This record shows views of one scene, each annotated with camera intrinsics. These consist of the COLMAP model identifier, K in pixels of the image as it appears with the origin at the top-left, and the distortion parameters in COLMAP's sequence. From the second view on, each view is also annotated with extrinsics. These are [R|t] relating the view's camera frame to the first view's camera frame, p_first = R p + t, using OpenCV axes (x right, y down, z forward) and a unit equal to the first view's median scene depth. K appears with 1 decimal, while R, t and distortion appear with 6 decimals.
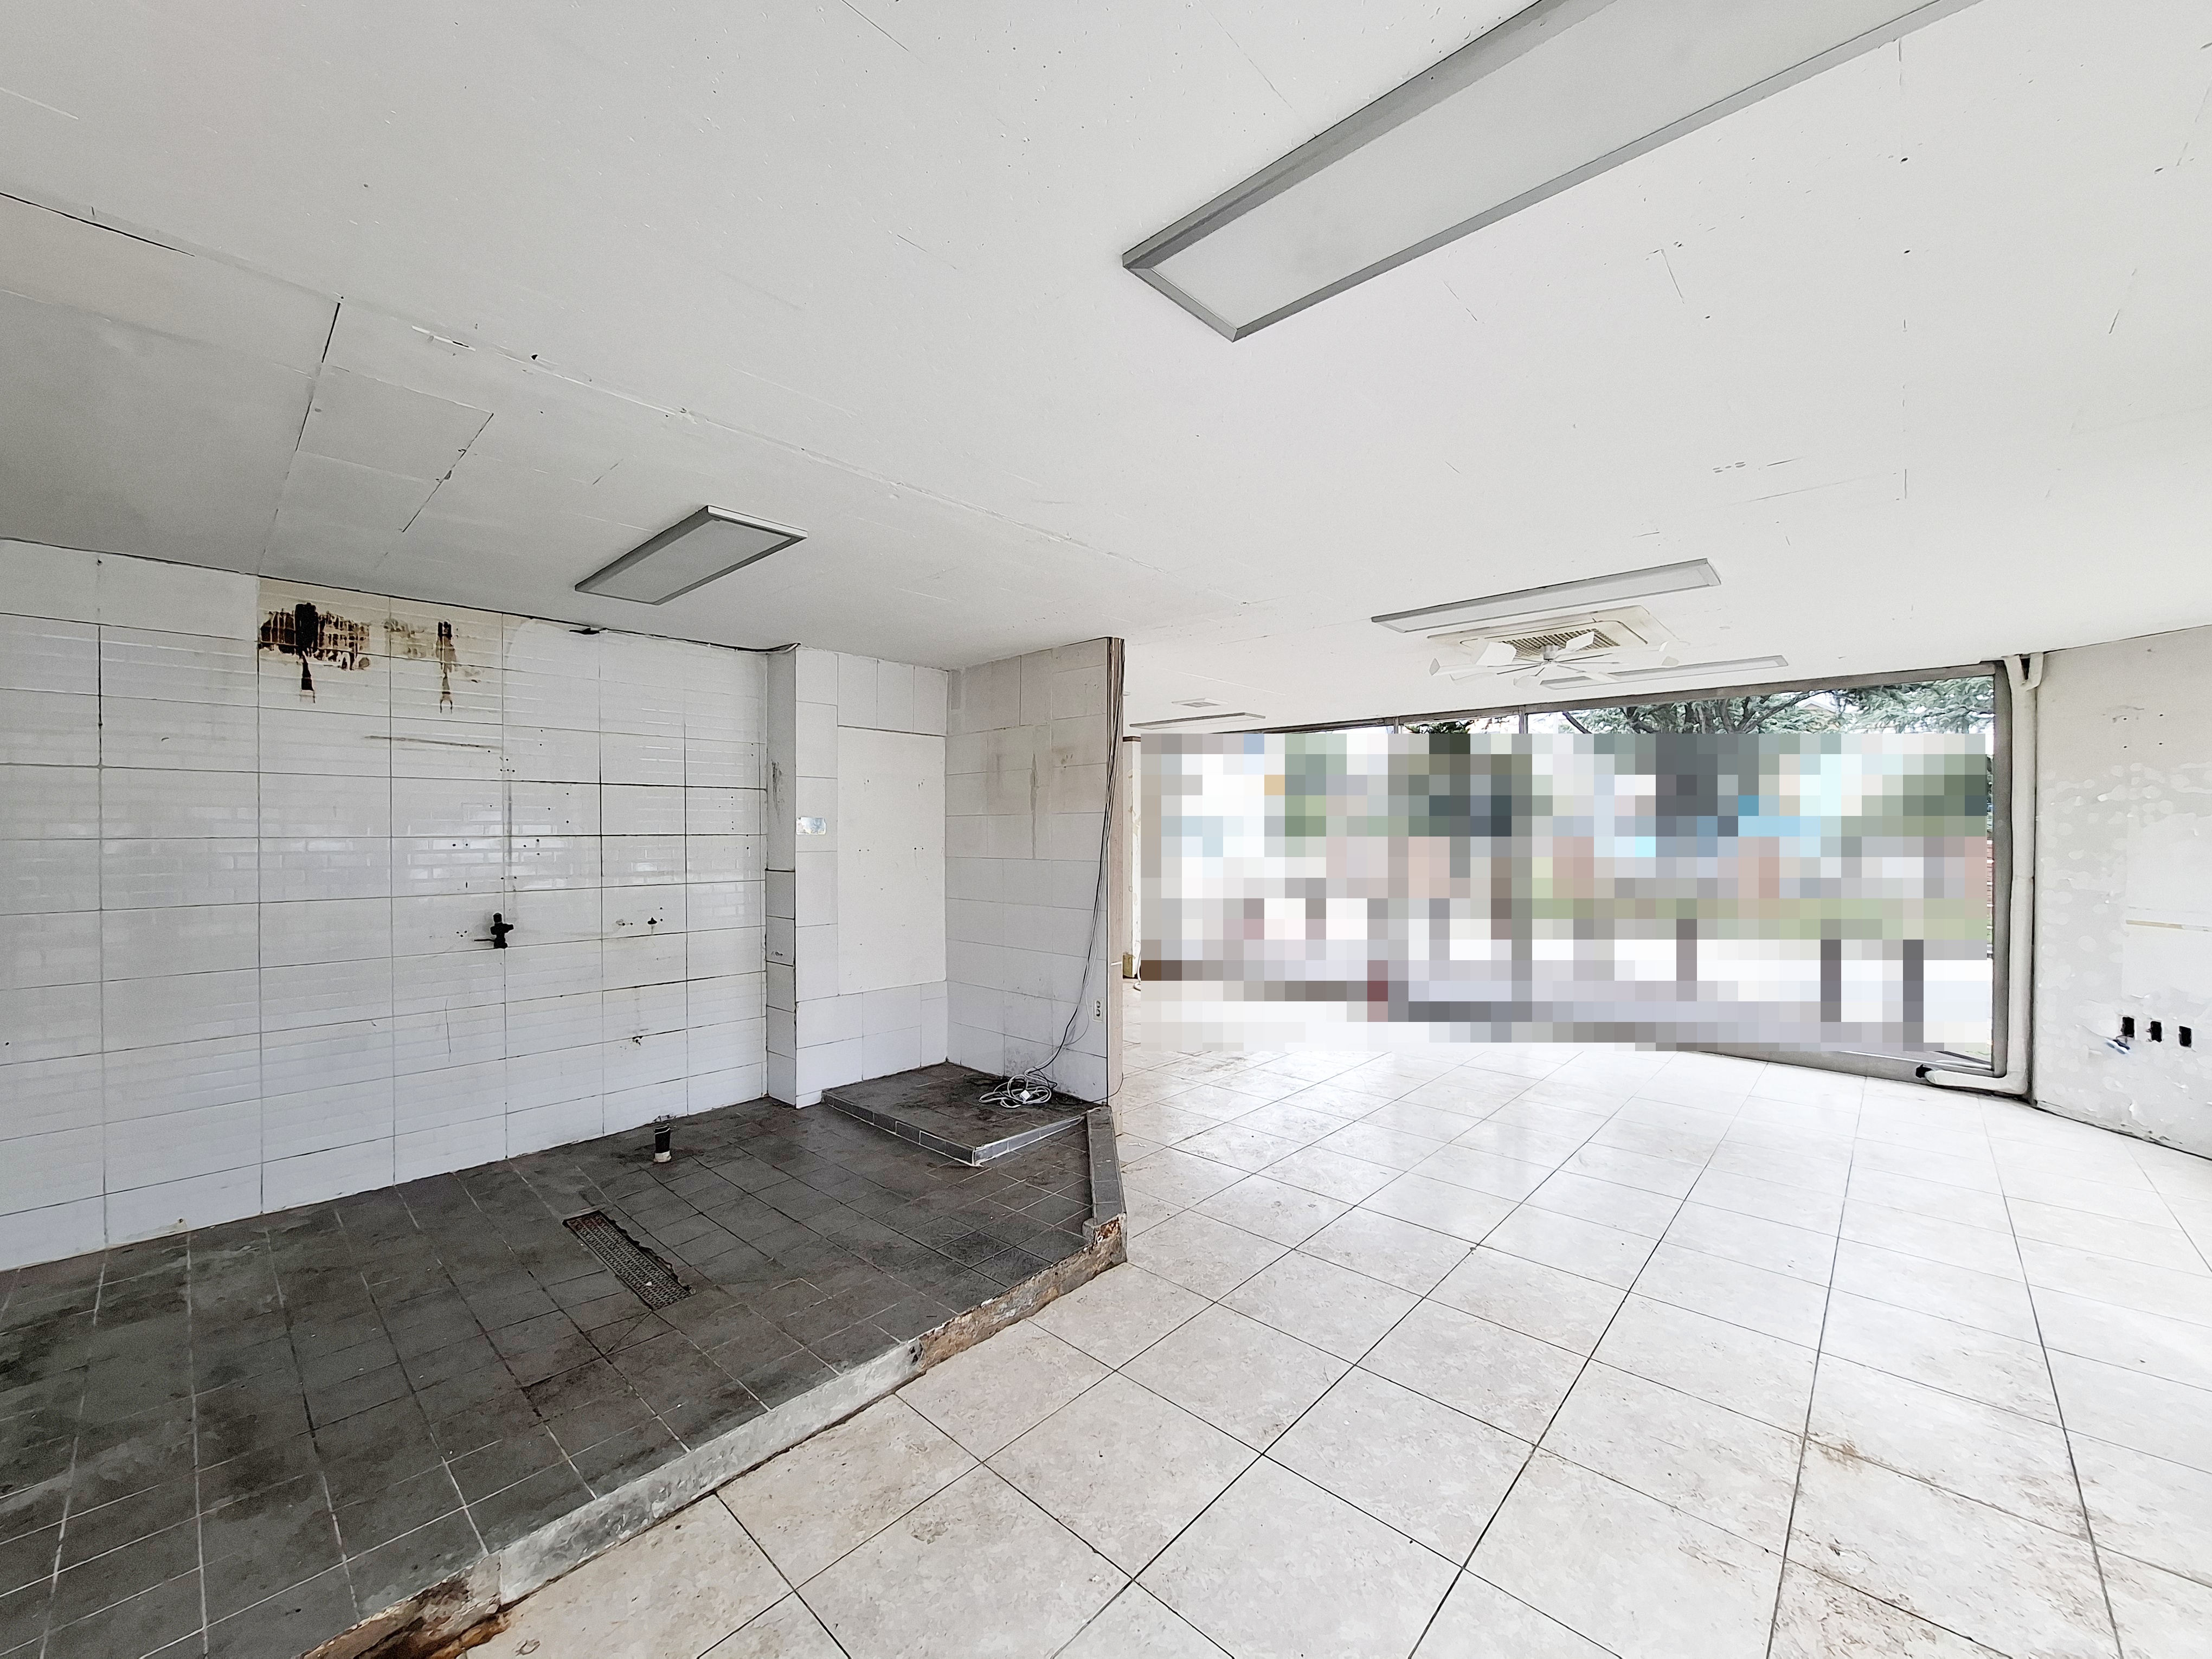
lens RADIAL K [[865.2, 0, 1097.2], [0, 865.2, 832.1], [0, 0, 1]] dist [-0.012115, 0.005001]
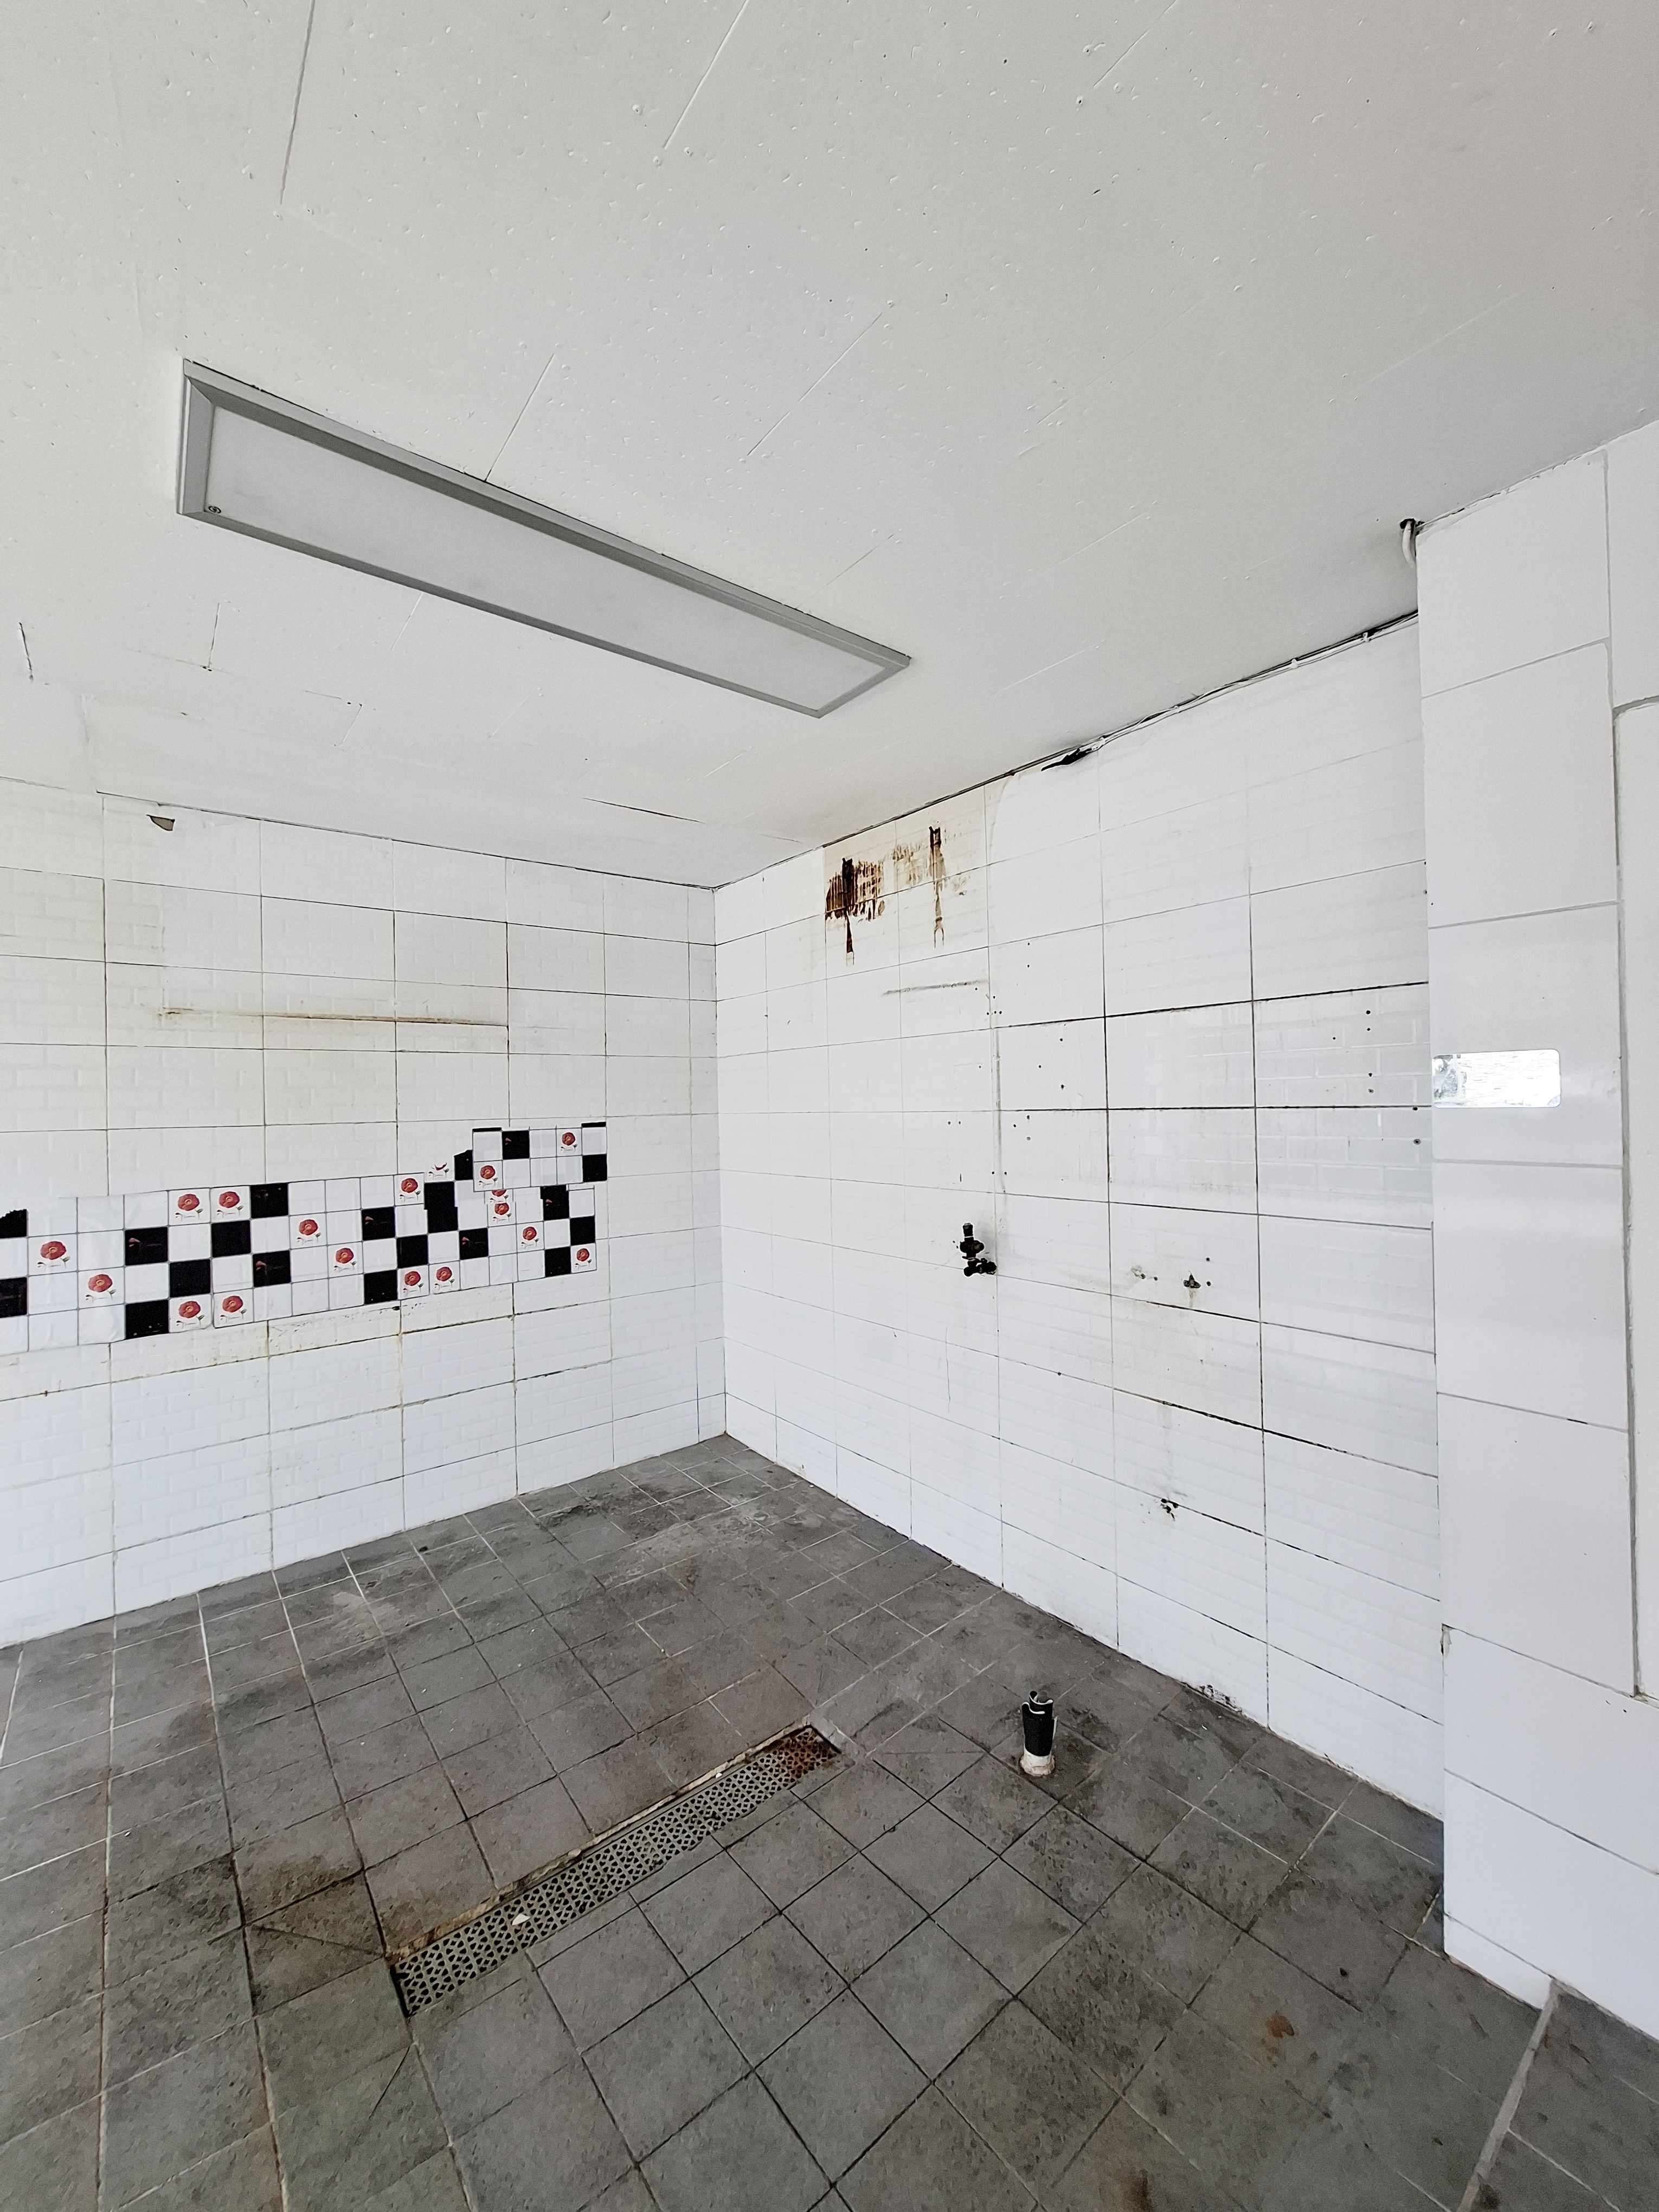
lens RADIAL K [[865.2, 0, 827.5], [0, 865.2, 1100.1], [0, 0, 1]] dist [-0.012115, 0.005001]
pose [[-0.140927, -0.000530, -0.990020, 0.004557], [0.017254, 0.999847, -0.002992, -0.004047], [0.989870, -0.017504, -0.140896, 1.116088]]
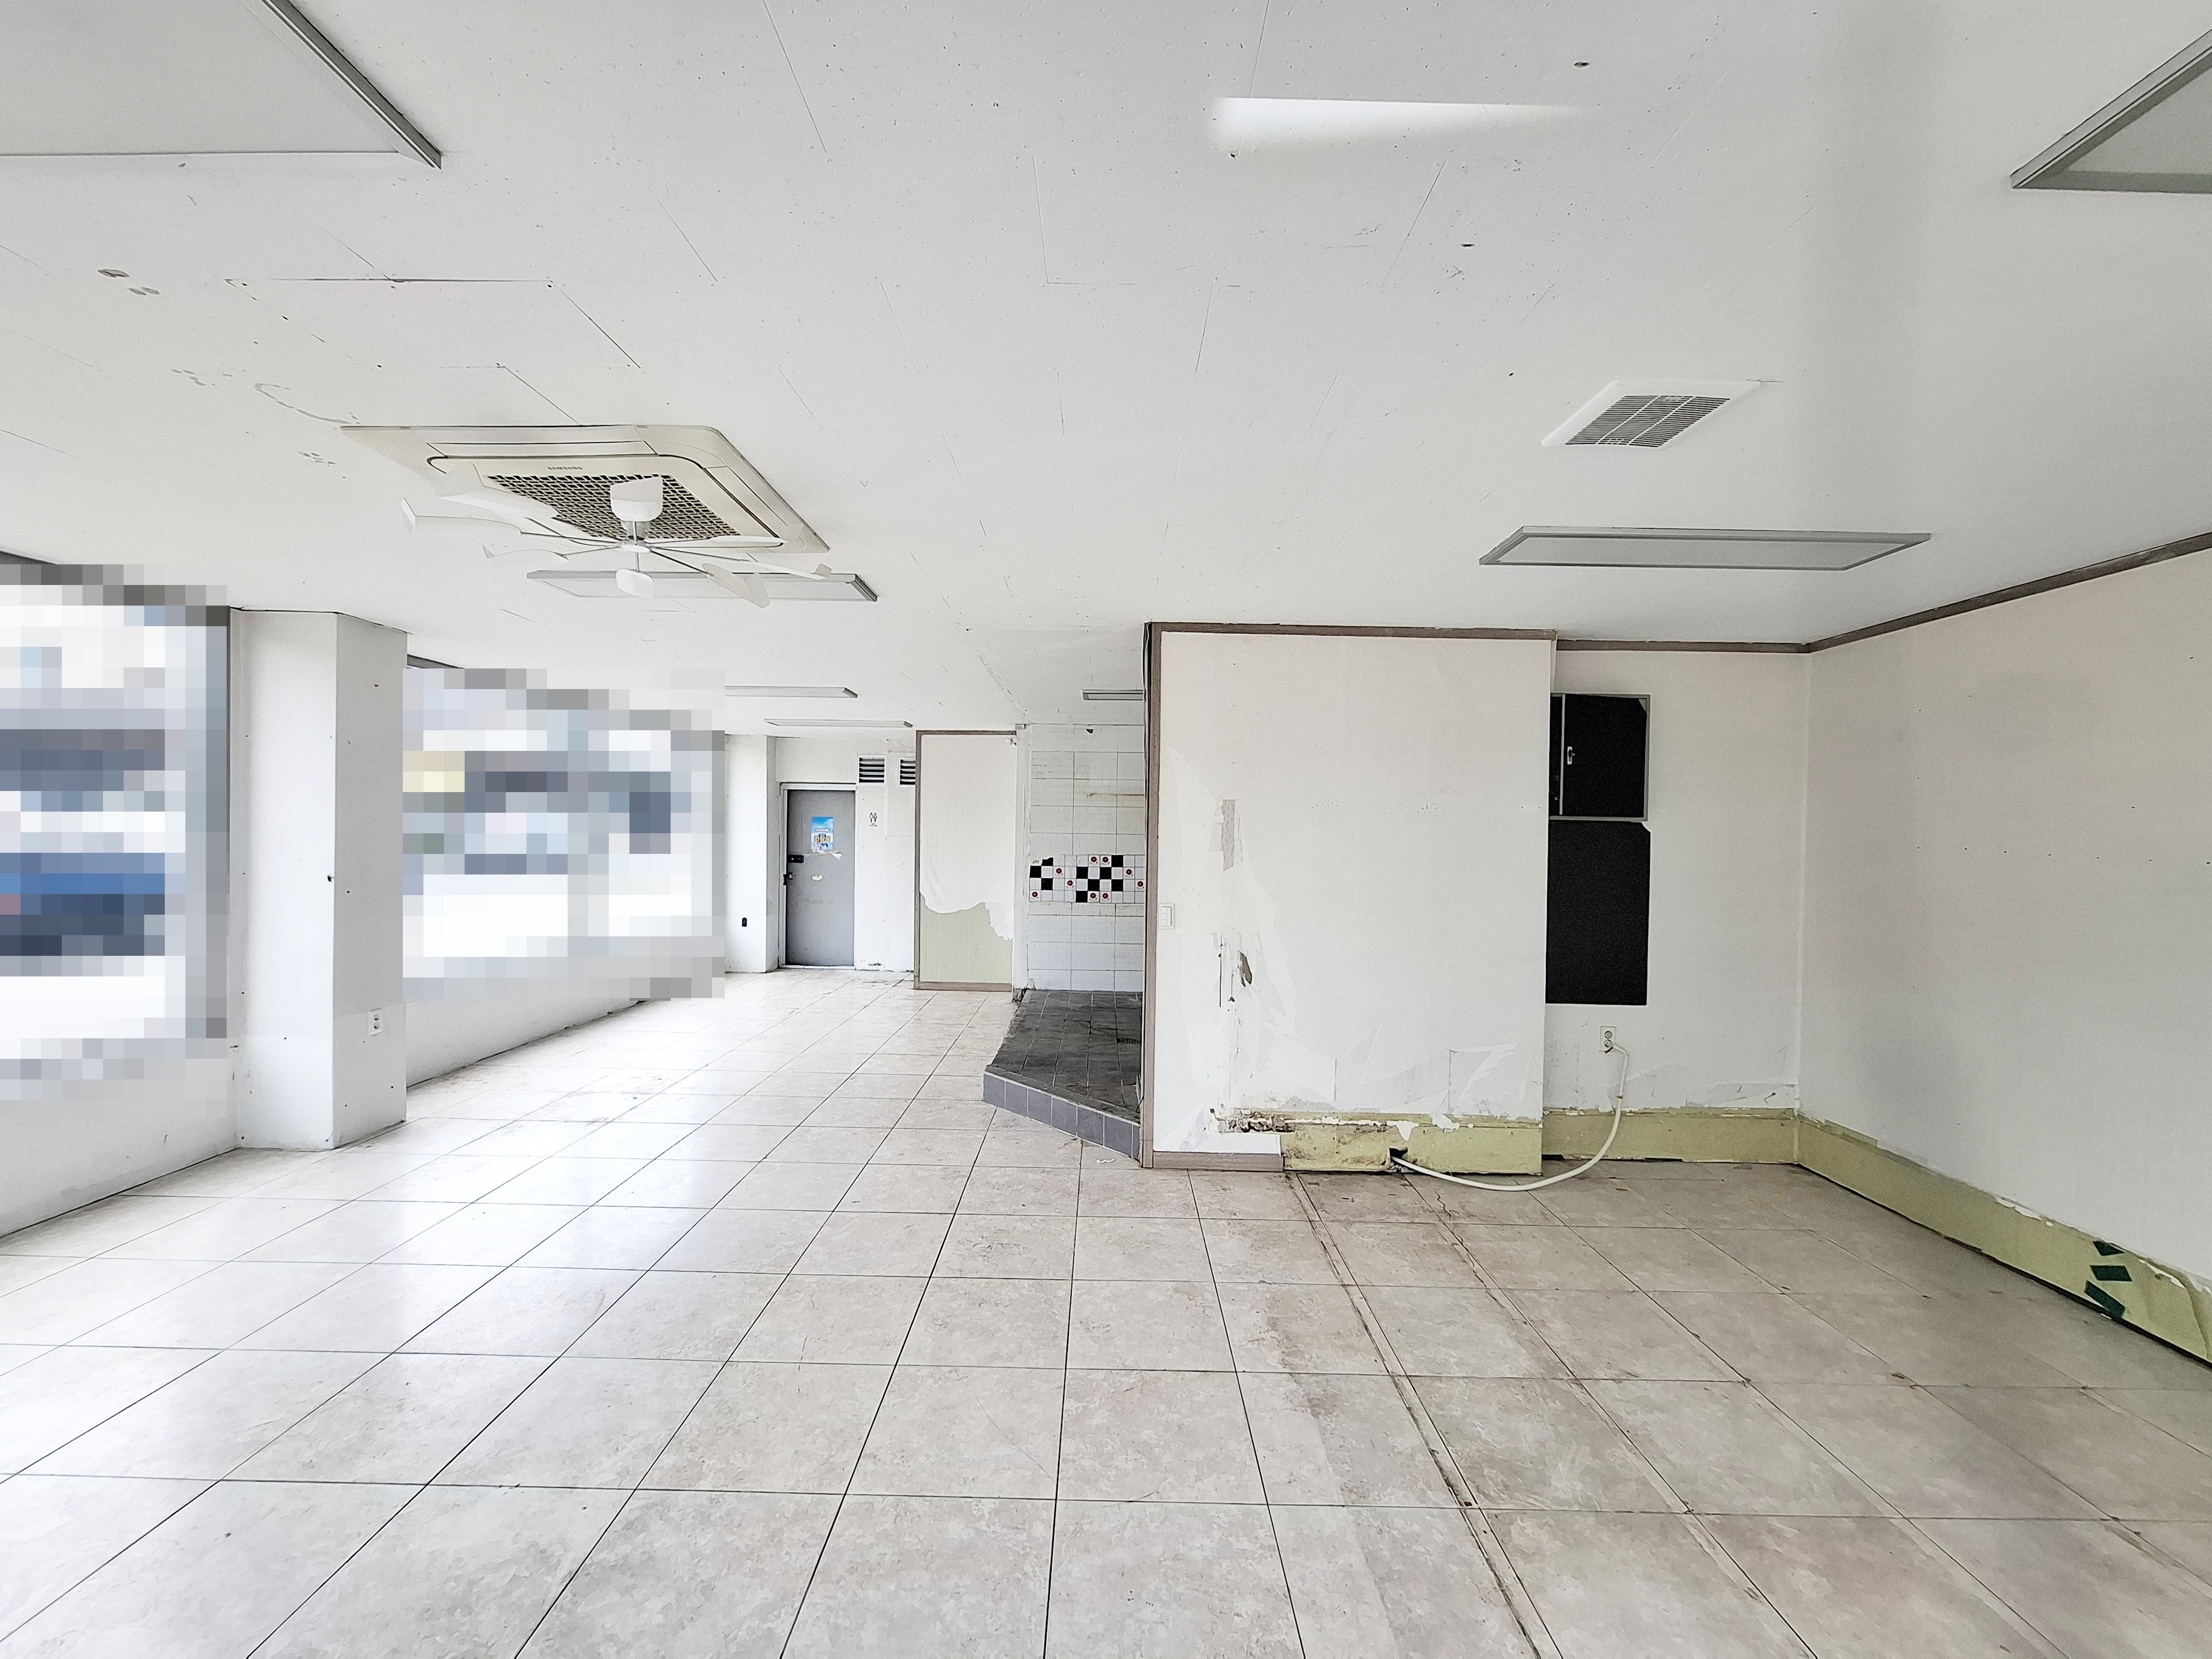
lens RADIAL K [[872.4, 0, 1097.2], [0, 872.4, 850.4], [0, 0, 1]] dist [-0.002491, -0.000336]
pose [[-0.734880, 0.005570, -0.678174, 0.906055], [-0.015353, 0.999573, 0.024847, -0.006117], [0.678023, 0.028672, -0.734481, 2.170075]]
